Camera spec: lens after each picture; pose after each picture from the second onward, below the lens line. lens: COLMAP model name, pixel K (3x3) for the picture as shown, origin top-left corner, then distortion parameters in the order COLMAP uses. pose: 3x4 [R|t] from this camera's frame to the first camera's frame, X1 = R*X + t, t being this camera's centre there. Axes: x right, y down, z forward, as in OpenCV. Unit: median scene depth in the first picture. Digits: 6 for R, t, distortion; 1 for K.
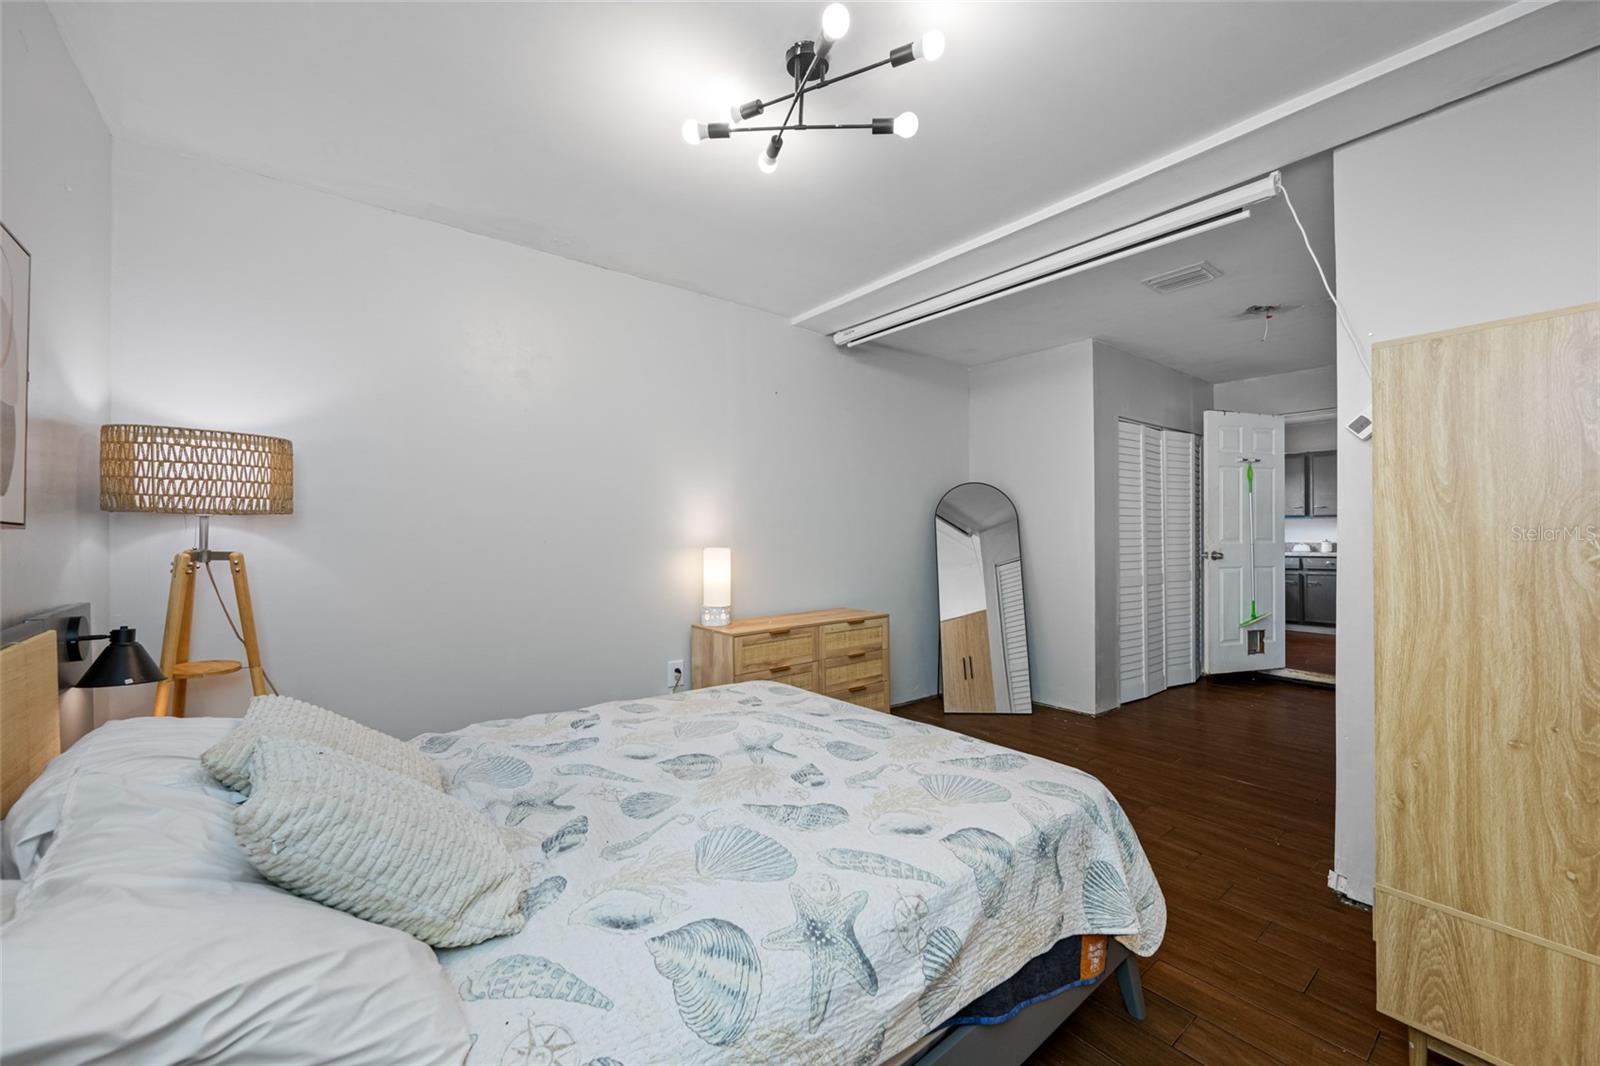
lens RADIAL K [[633.5, 0, 799.9], [0, 633.5, 535.4], [0, 0, 1]] dist [0.001275, 0.000663]
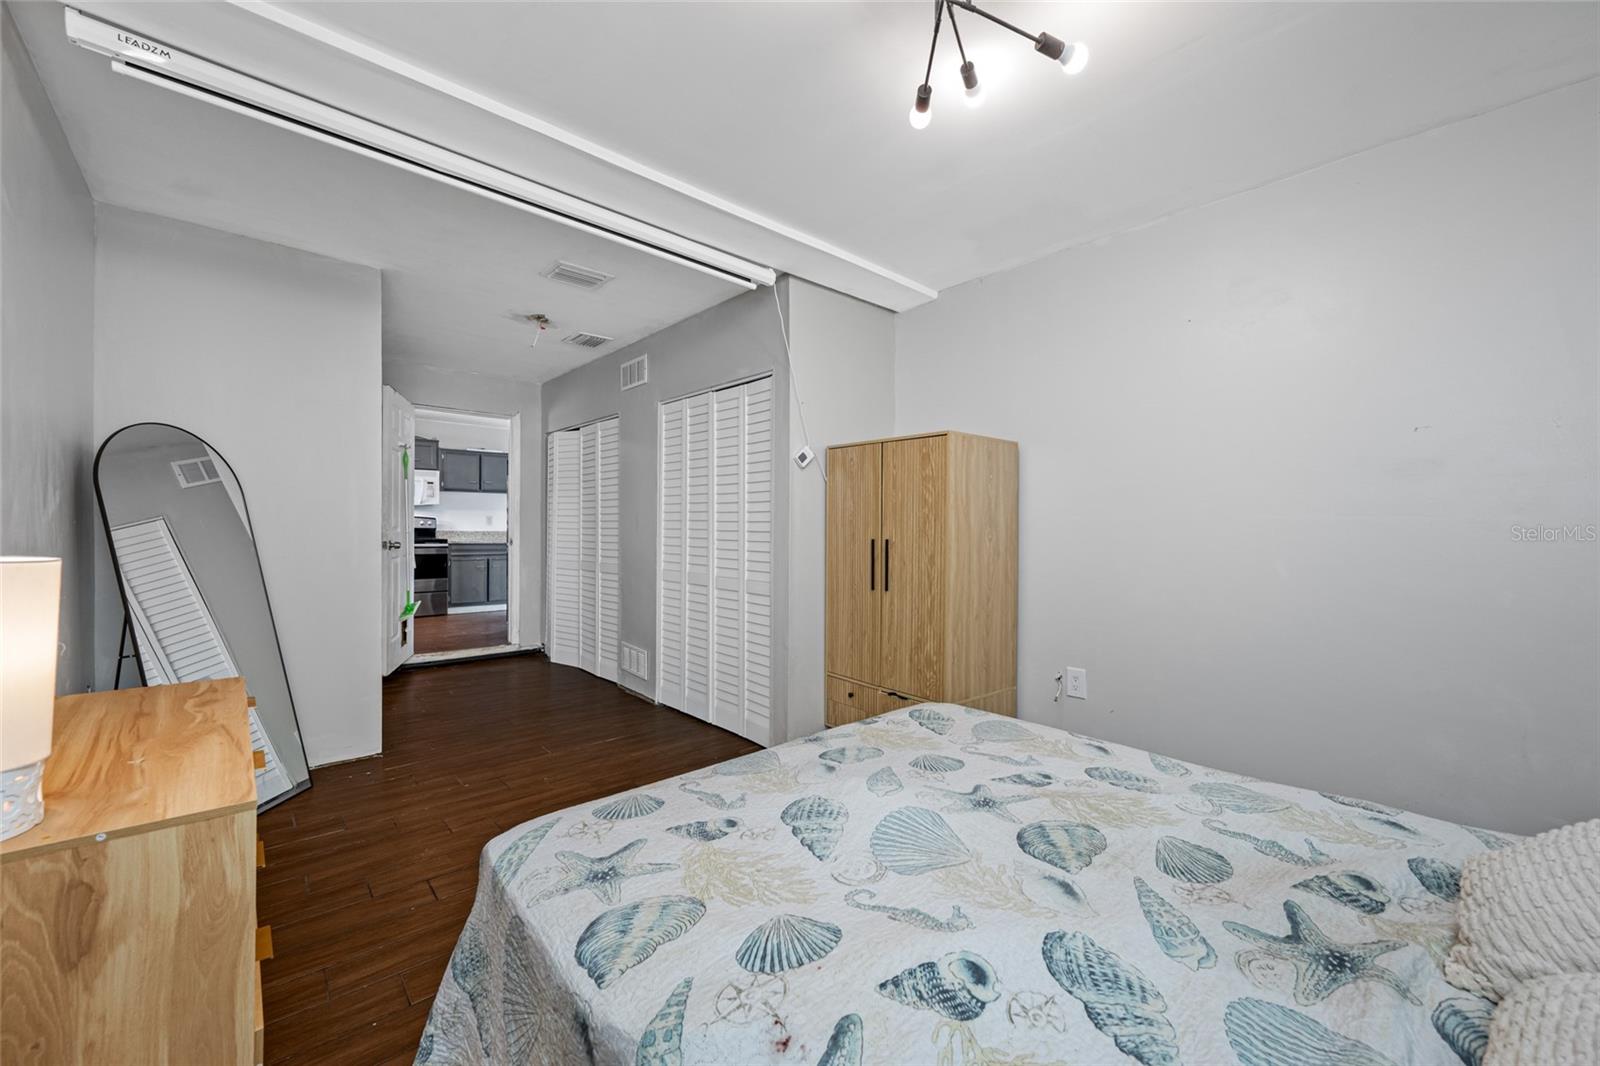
lens RADIAL K [[633.5, 0, 805.3], [0, 633.5, 529.4], [0, 0, 1]] dist [0.001275, 0.000663]
pose [[-0.059464, -0.000573, 0.998230, -0.694241], [-0.009159, 0.999958, 0.000029, 0.005016], [-0.998188, -0.009141, -0.059467, 1.056464]]
